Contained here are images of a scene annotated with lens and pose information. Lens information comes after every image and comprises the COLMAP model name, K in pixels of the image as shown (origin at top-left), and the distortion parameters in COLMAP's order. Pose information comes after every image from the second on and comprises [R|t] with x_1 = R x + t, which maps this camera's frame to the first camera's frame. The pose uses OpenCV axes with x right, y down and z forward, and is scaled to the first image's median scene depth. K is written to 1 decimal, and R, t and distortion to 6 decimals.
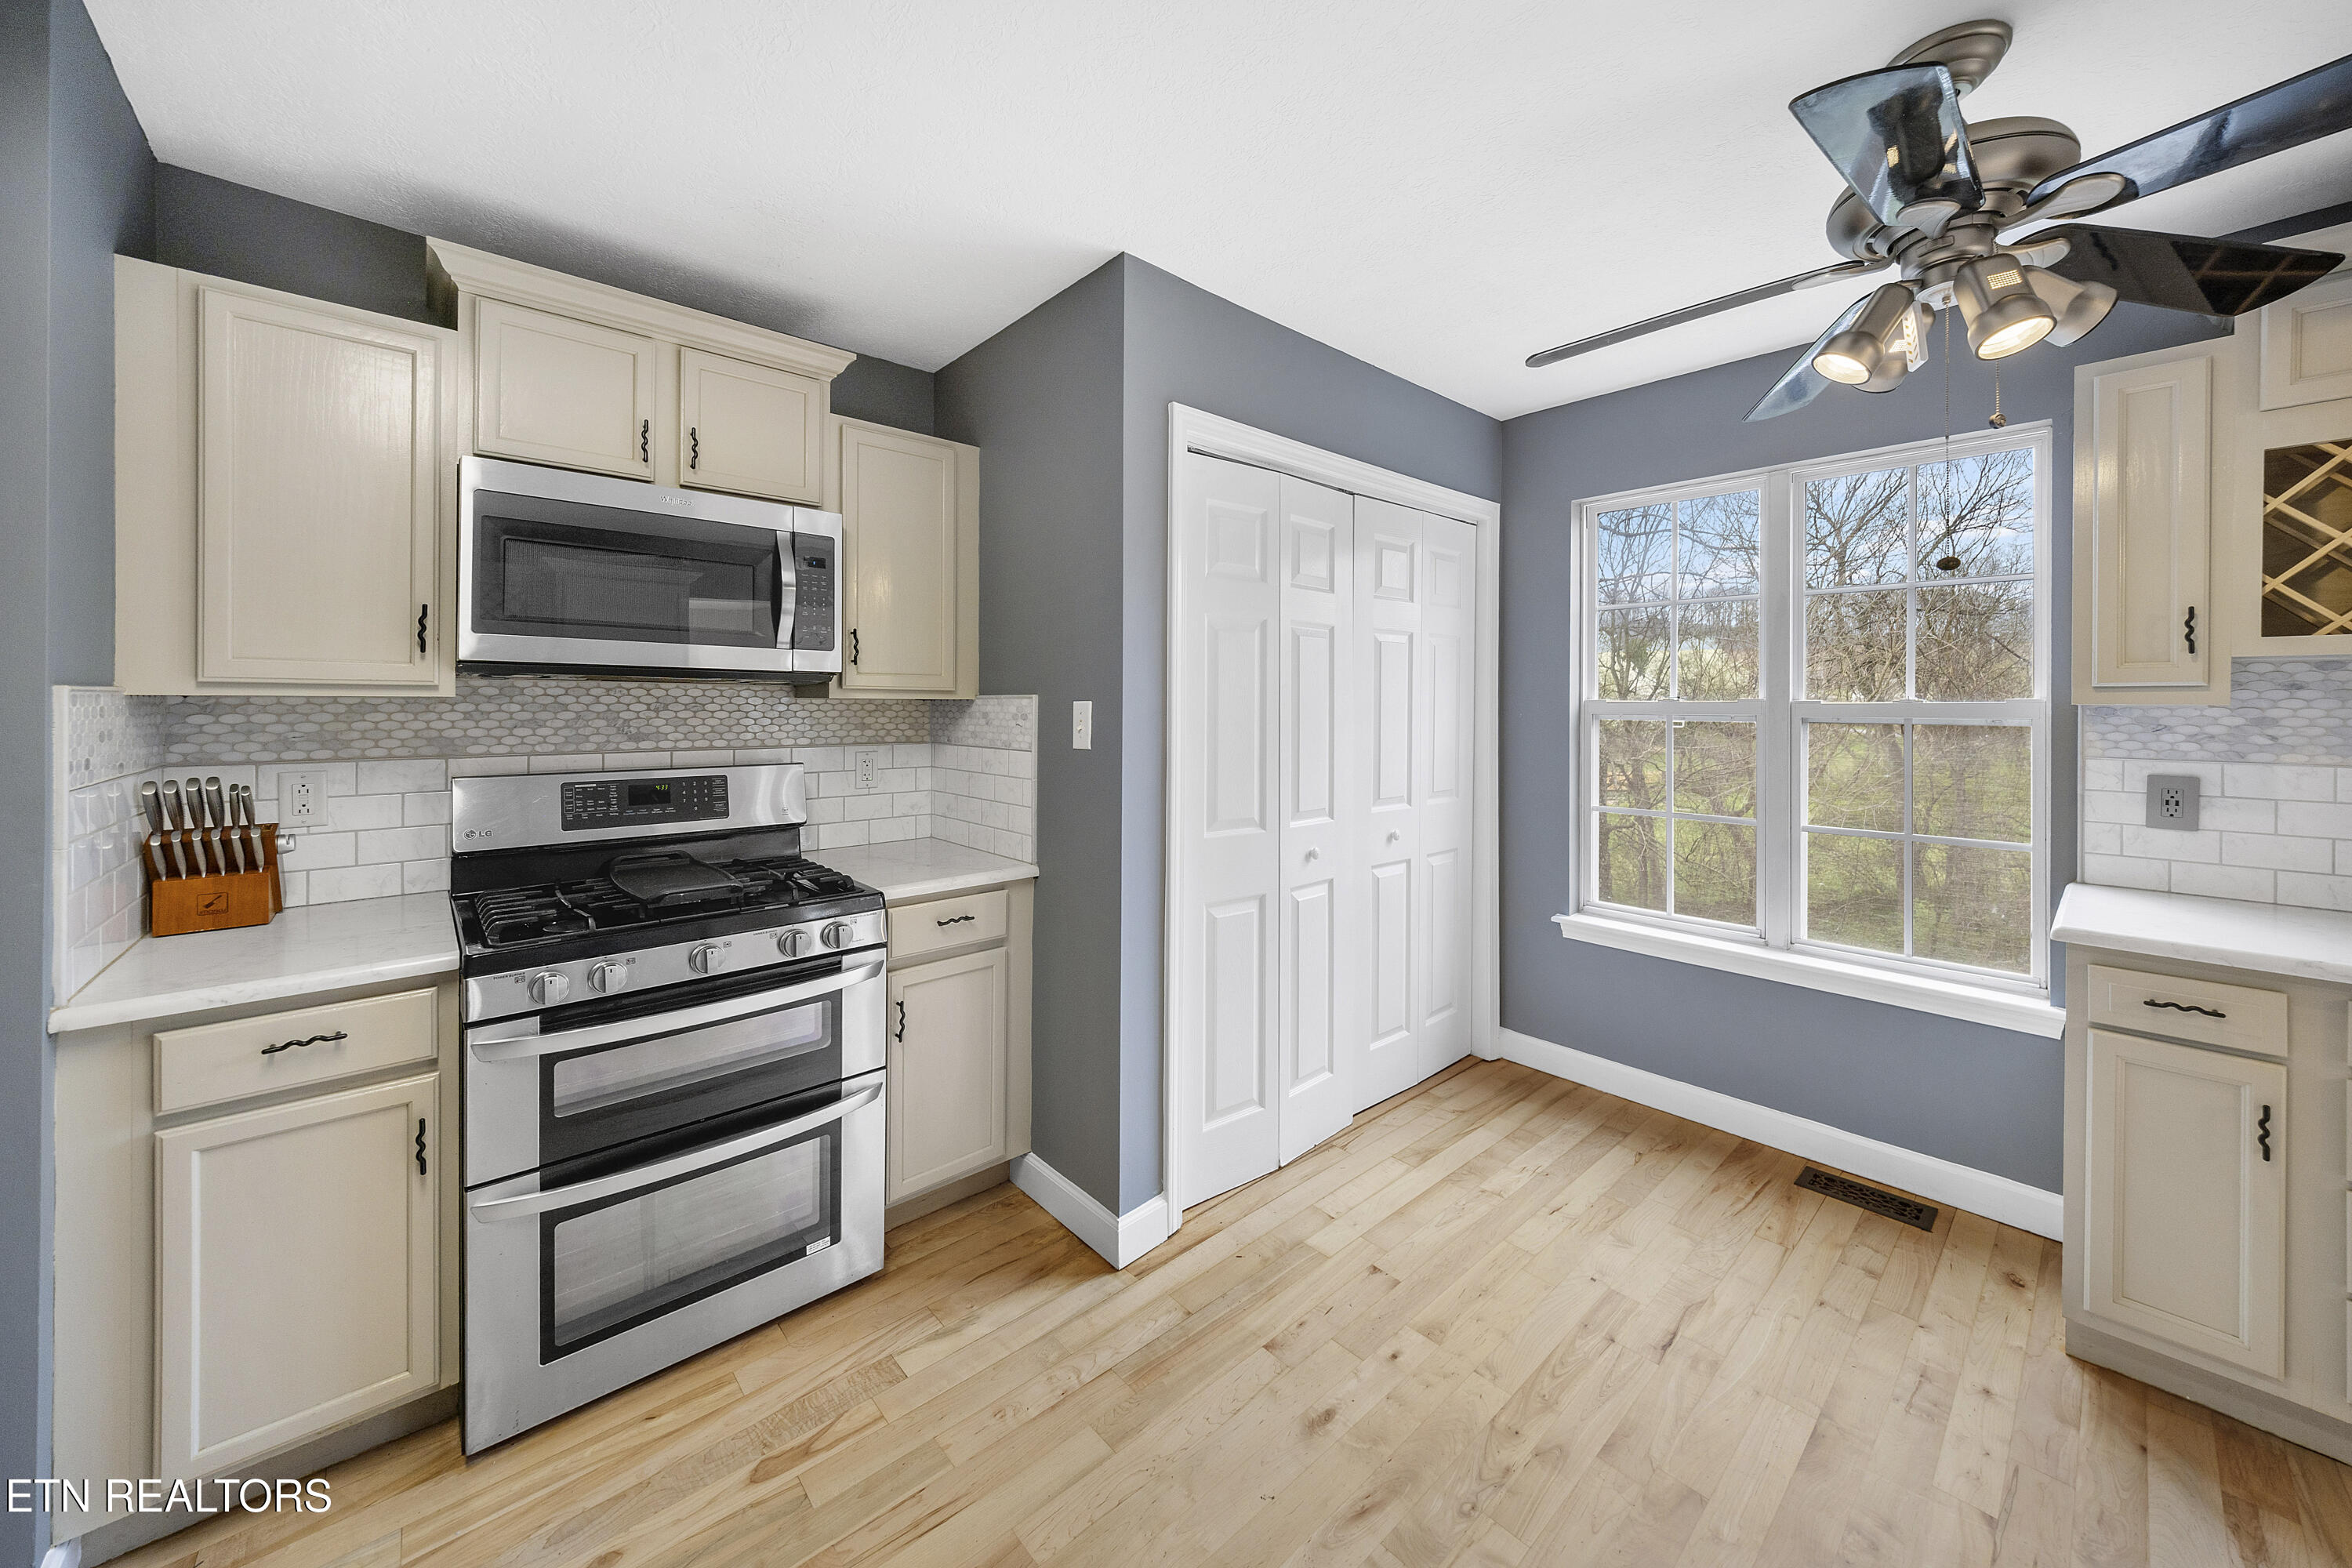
lens RADIAL K [[842.0, 0, 1122.5], [0, 842.0, 696.1], [0, 0, 1]] dist [-0.002395, 0.000661]
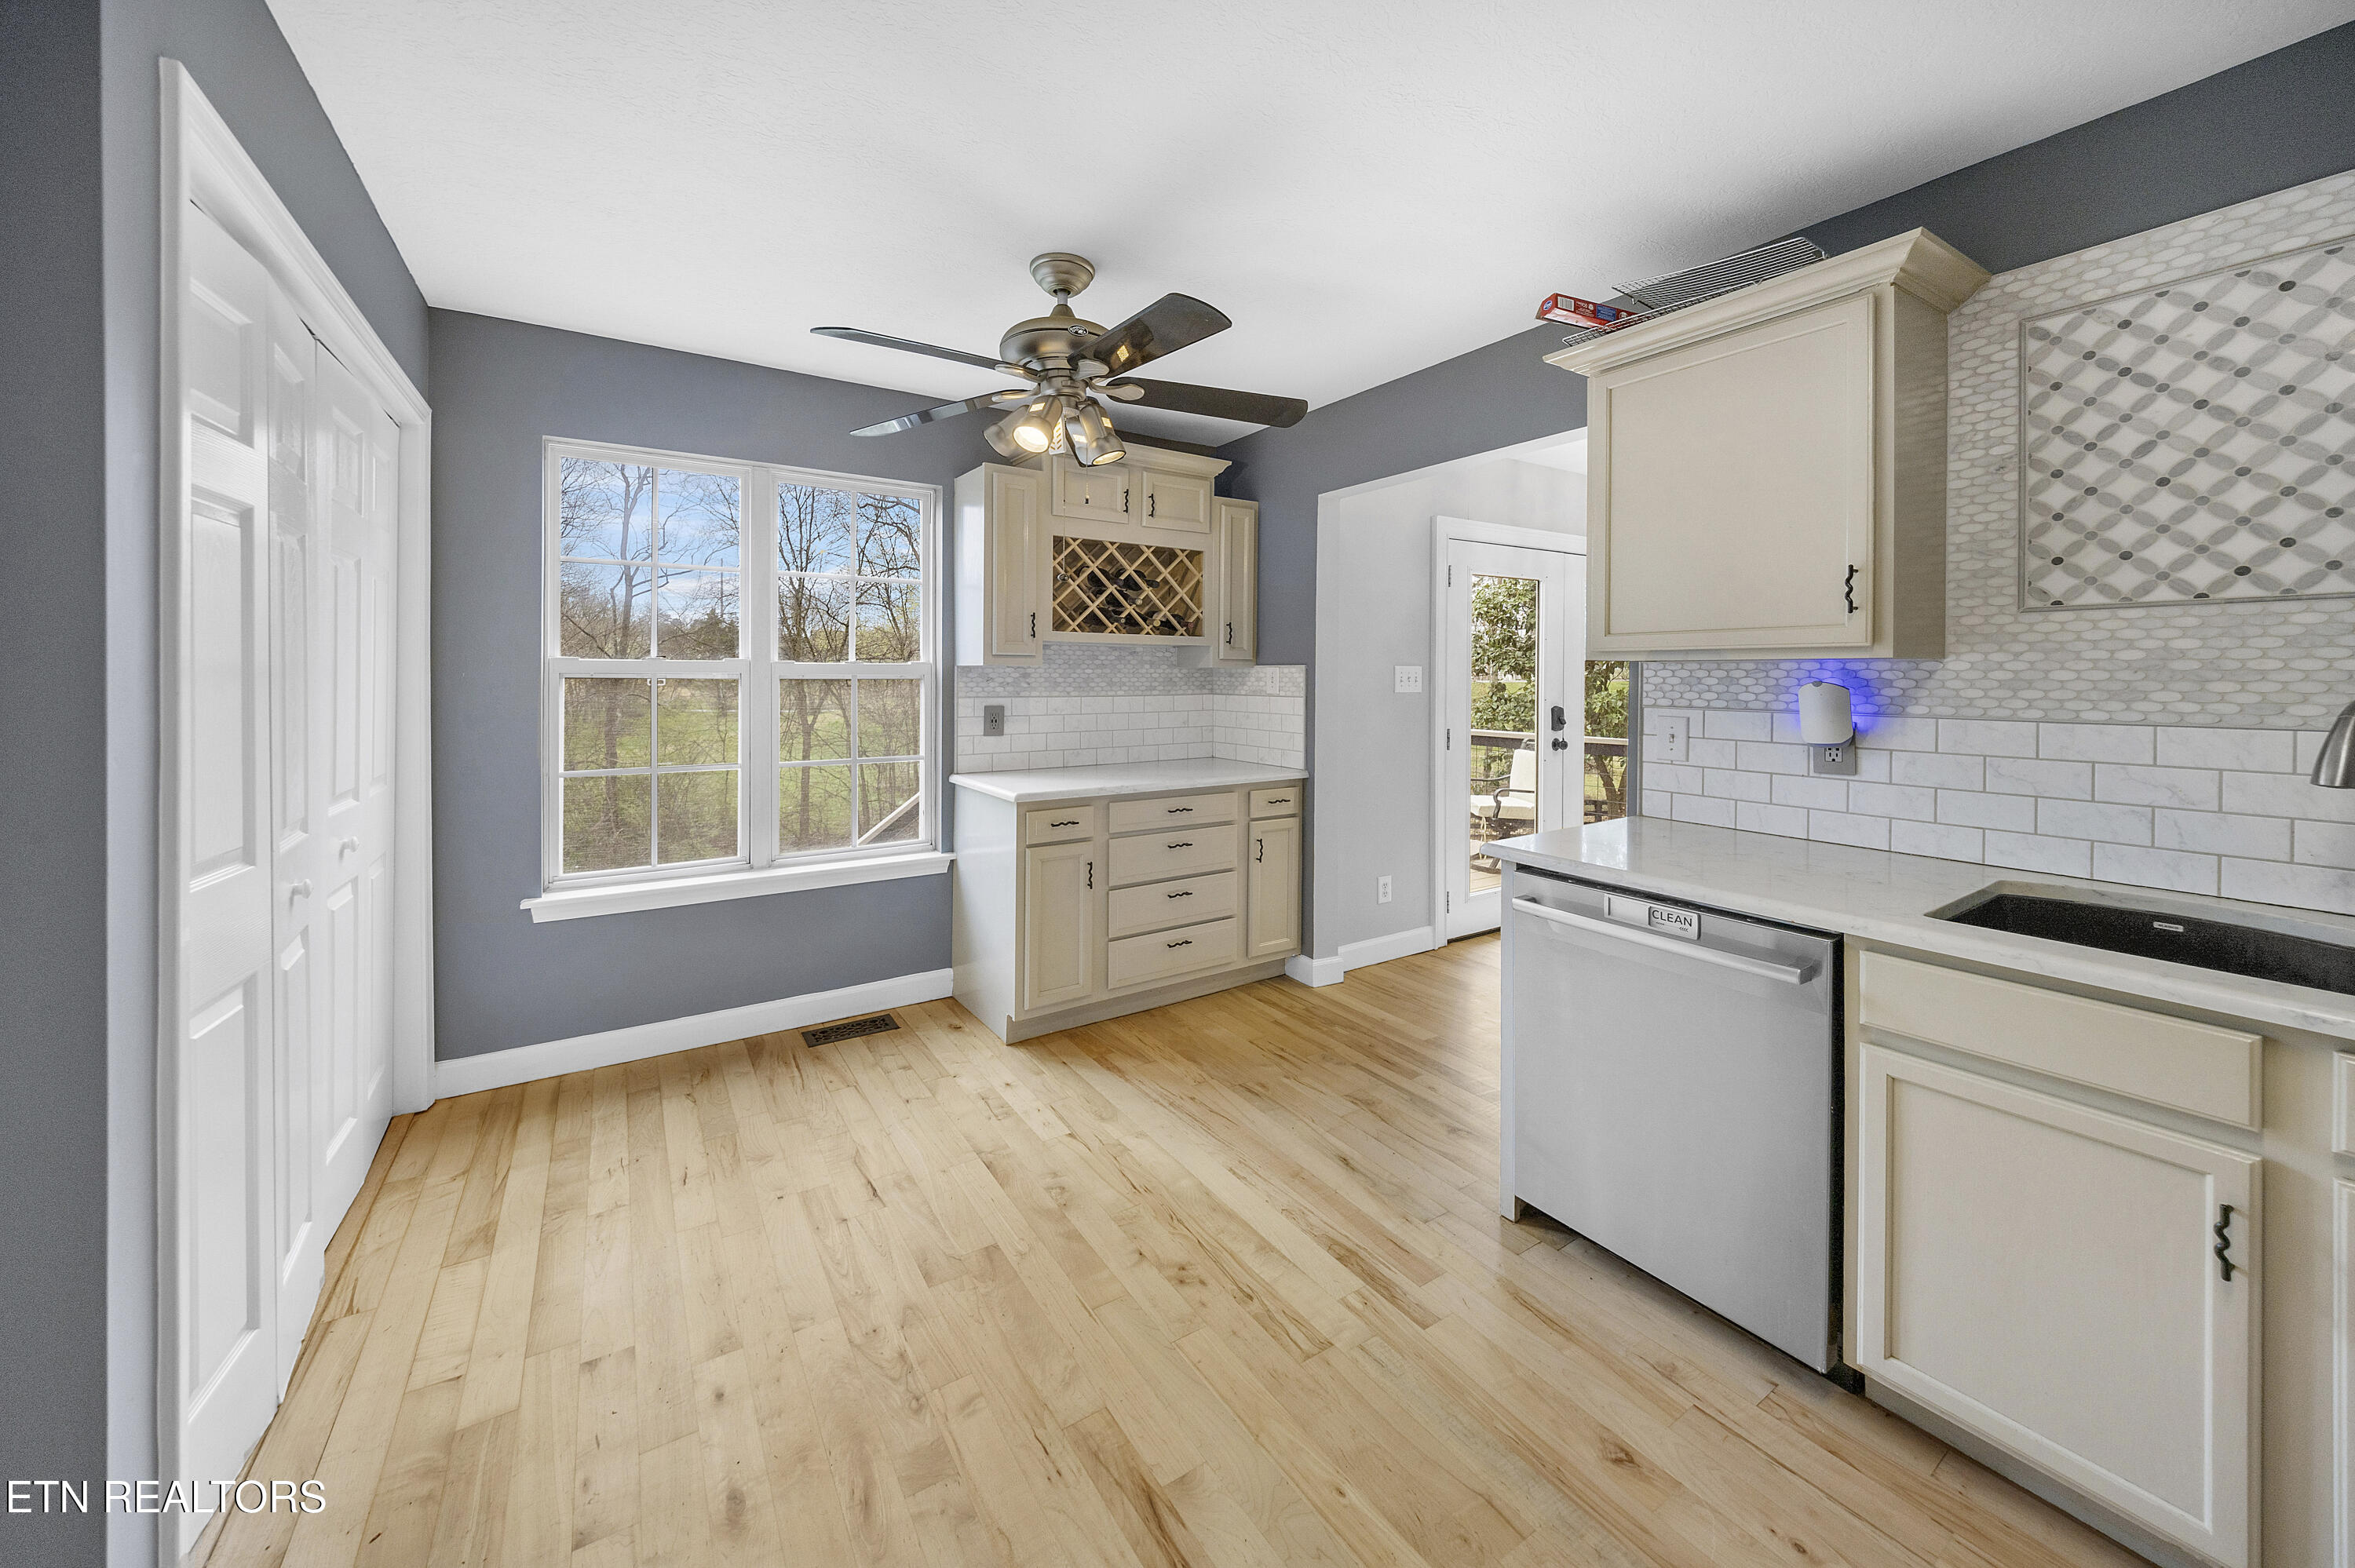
lens RADIAL K [[843.0, 0, 1125.7], [0, 843.0, 681.9], [0, 0, 1]] dist [-0.002395, 0.000661]
pose [[0.164711, -0.006527, 0.986320, -0.410168], [-0.015752, 0.999833, 0.009247, 0.021363], [-0.986216, -0.017060, 0.164581, 0.393890]]
